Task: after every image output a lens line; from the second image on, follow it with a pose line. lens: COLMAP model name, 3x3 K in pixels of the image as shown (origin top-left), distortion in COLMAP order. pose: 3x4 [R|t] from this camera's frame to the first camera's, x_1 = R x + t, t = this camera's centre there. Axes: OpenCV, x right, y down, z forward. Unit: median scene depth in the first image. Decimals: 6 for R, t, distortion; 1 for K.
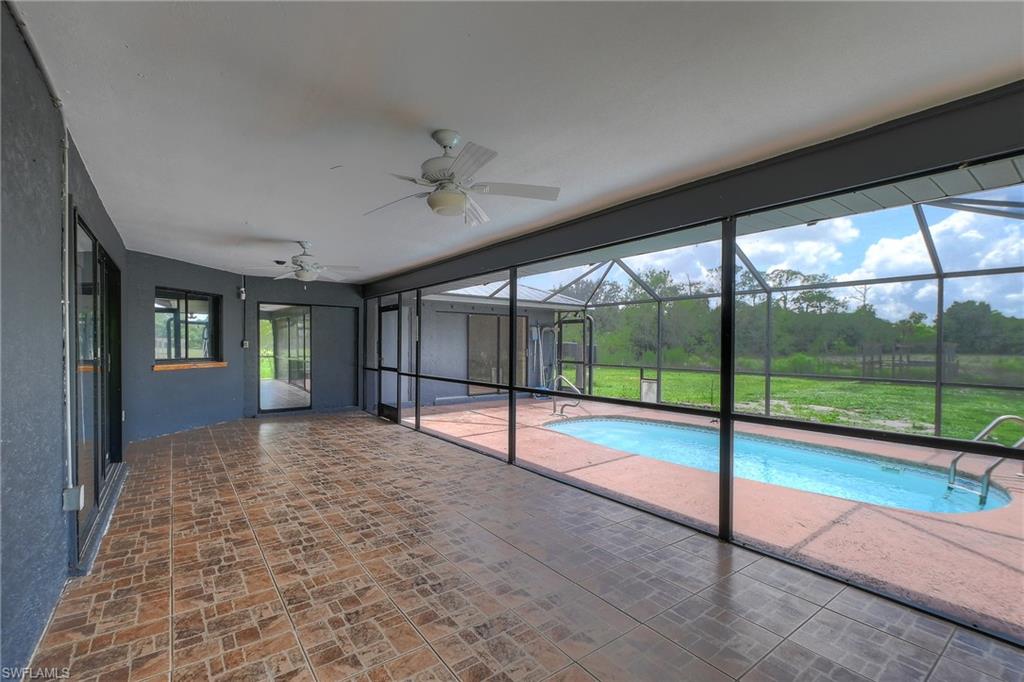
lens RADIAL K [[447.1, 0, 512.2], [0, 447.1, 350.3], [0, 0, 1]] dist [-0.001186, -0.000645]
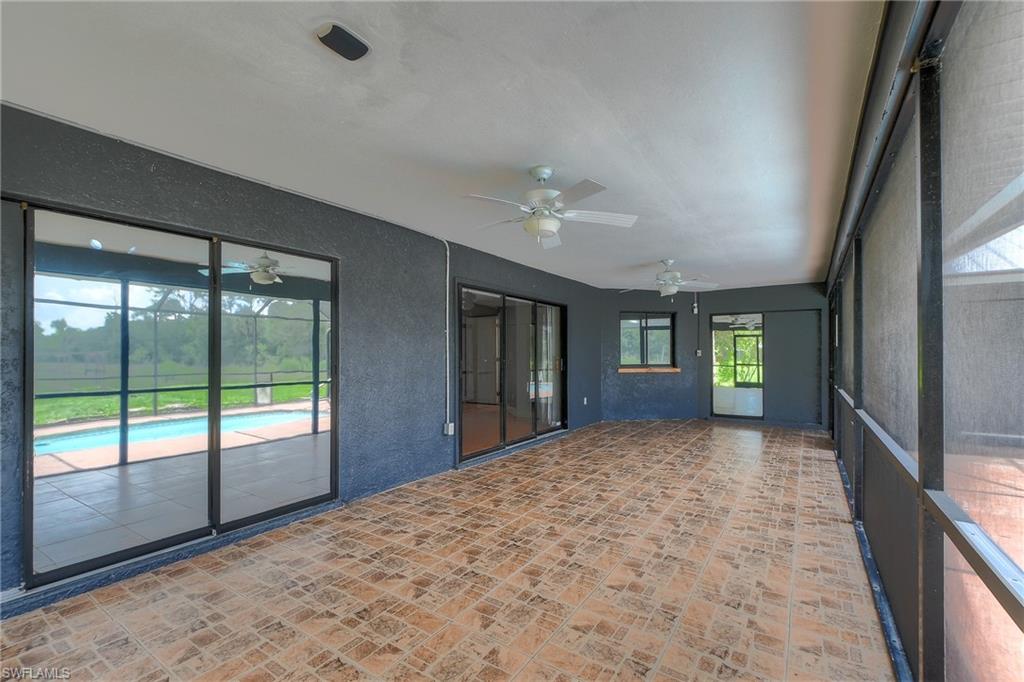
lens RADIAL K [[447.1, 0, 512.2], [0, 447.1, 350.3], [0, 0, 1]] dist [-0.001186, -0.000645]
pose [[0.334707, -0.013082, -0.942231, 0.674915], [-0.009909, 0.999799, -0.017401, 0.008221], [0.942270, 0.015161, 0.334510, 0.392156]]
